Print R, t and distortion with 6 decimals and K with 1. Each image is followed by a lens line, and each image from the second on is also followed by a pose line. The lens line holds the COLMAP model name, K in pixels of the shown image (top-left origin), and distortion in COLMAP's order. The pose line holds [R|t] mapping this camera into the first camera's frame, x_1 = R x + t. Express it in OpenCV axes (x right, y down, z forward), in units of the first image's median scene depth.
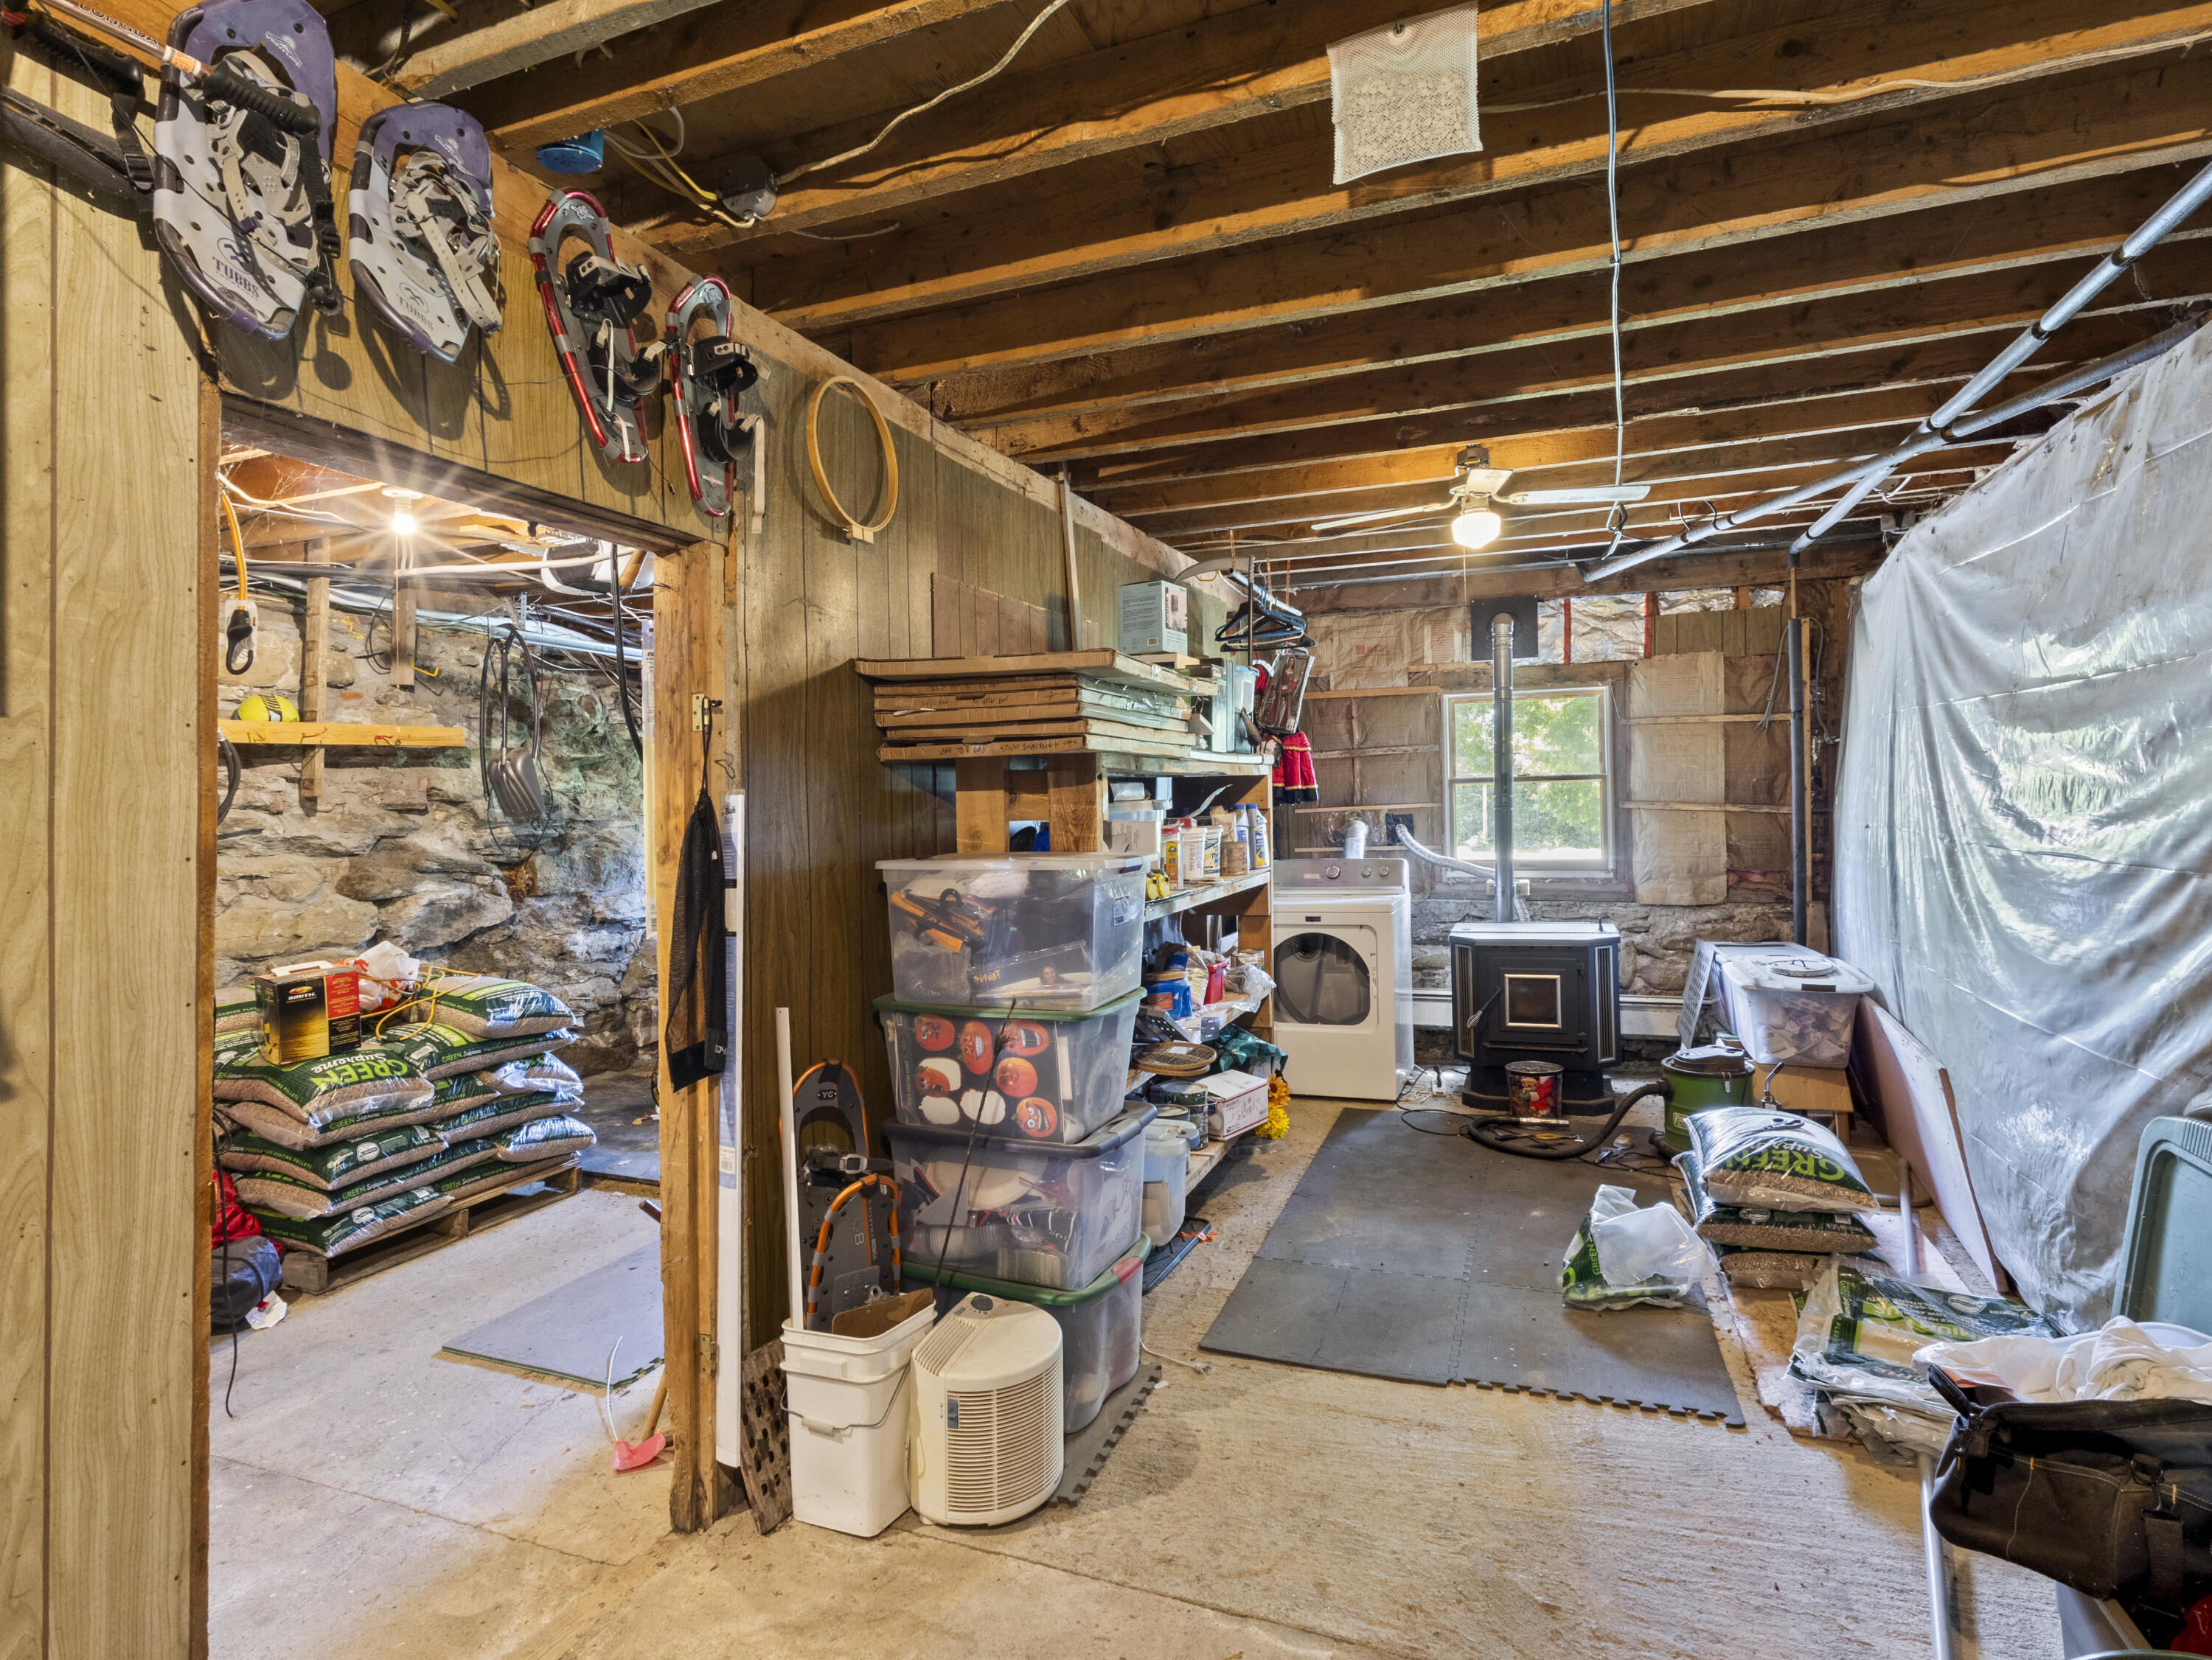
lens RADIAL K [[1149.4, 0, 1076.3], [0, 1149.4, 762.4], [0, 0, 1]] dist [0.015456, -0.003360]
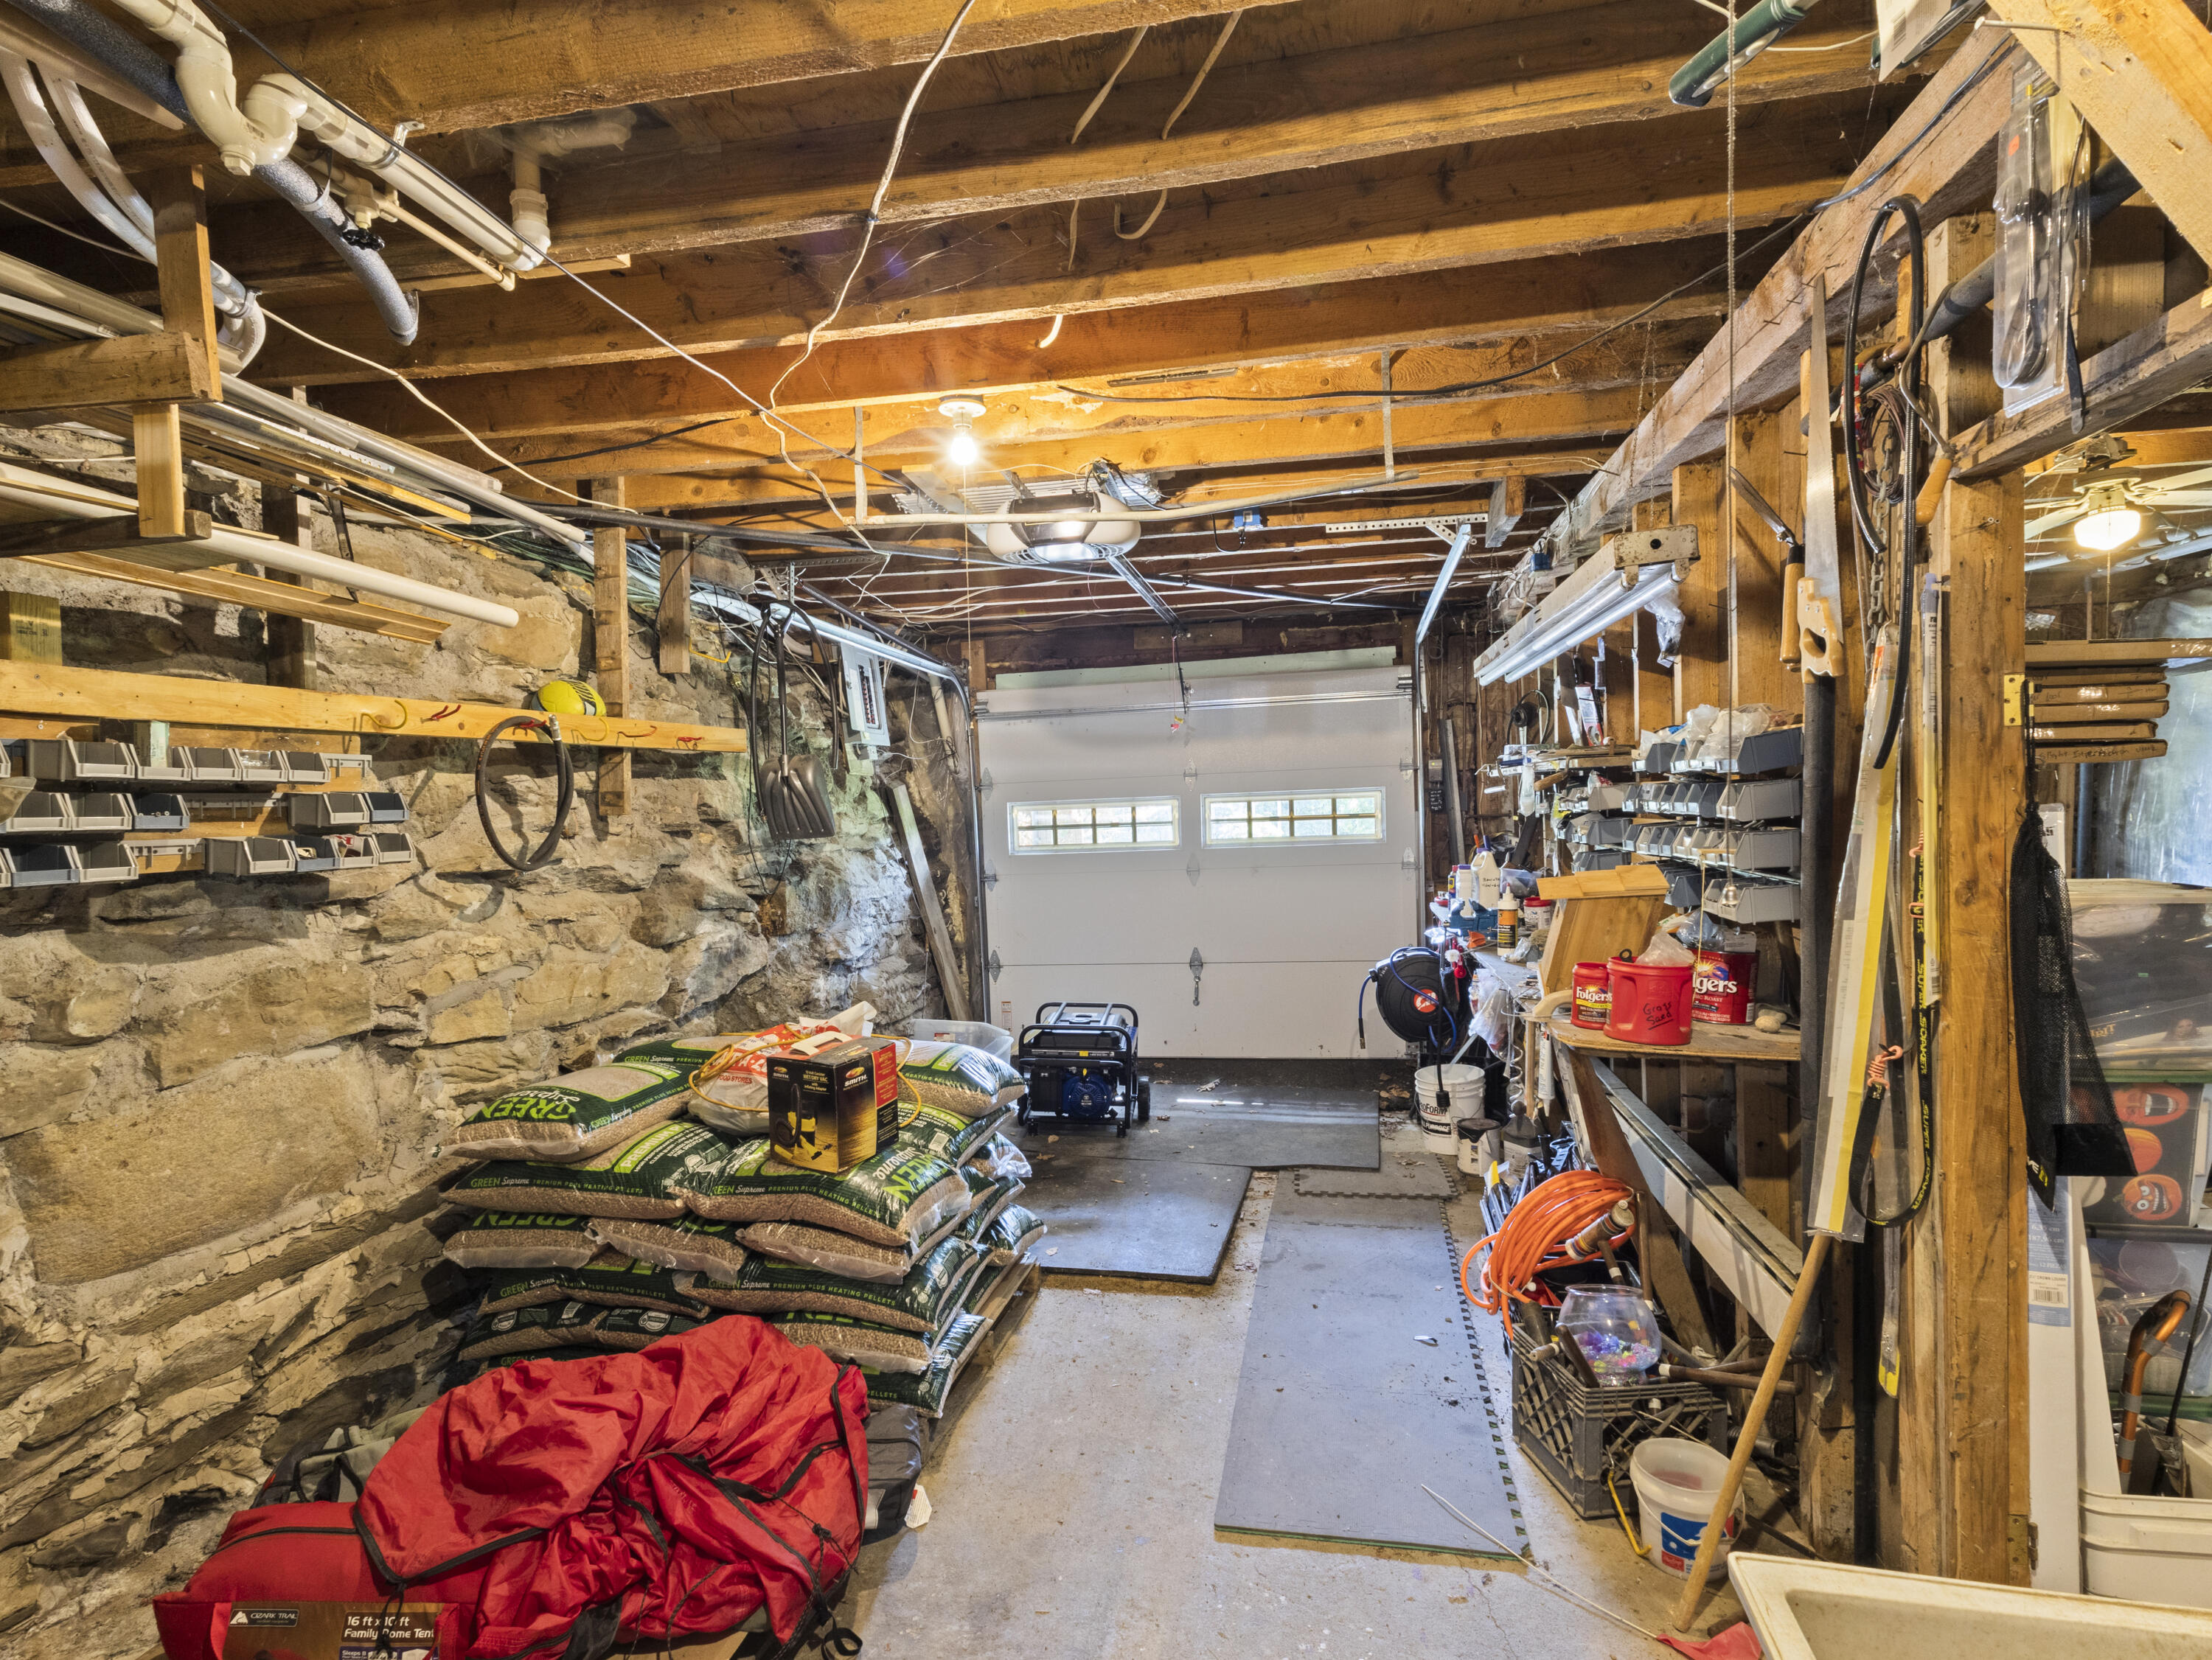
lens RADIAL K [[1149.4, 0, 1107.0], [0, 1149.4, 838.4], [0, 0, 1]] dist [0.015456, -0.003360]
pose [[0.978842, -0.006329, 0.204520, -0.458719], [-0.004098, 0.998715, 0.050521, 0.004551], [-0.204577, -0.050290, 0.977558, 0.168434]]
